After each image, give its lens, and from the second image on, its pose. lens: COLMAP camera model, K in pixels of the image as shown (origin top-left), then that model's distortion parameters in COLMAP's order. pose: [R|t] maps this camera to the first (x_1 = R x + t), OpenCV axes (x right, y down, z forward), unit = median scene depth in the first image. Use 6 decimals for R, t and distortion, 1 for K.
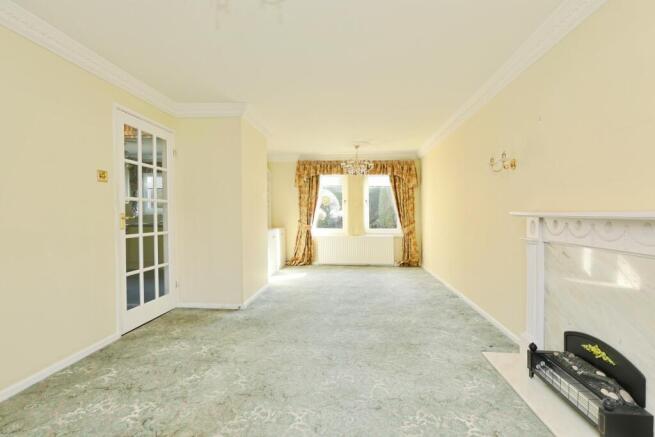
lens RADIAL K [[308.4, 0, 331.6], [0, 308.4, 230.4], [0, 0, 1]] dist [-0.000440, 0.000672]
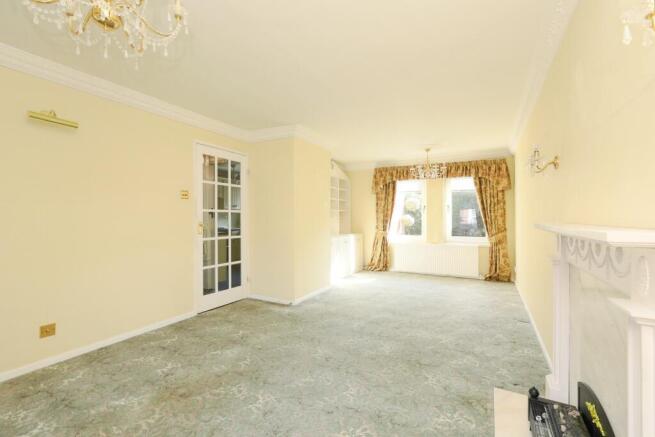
lens RADIAL K [[308.4, 0, 331.6], [0, 308.4, 230.4], [0, 0, 1]] dist [-0.000440, 0.000672]
pose [[0.906344, 0.016107, -0.422234, 0.196205], [-0.021176, 0.999749, -0.007317, -0.009664], [0.422010, 0.015573, 0.906457, 0.017440]]
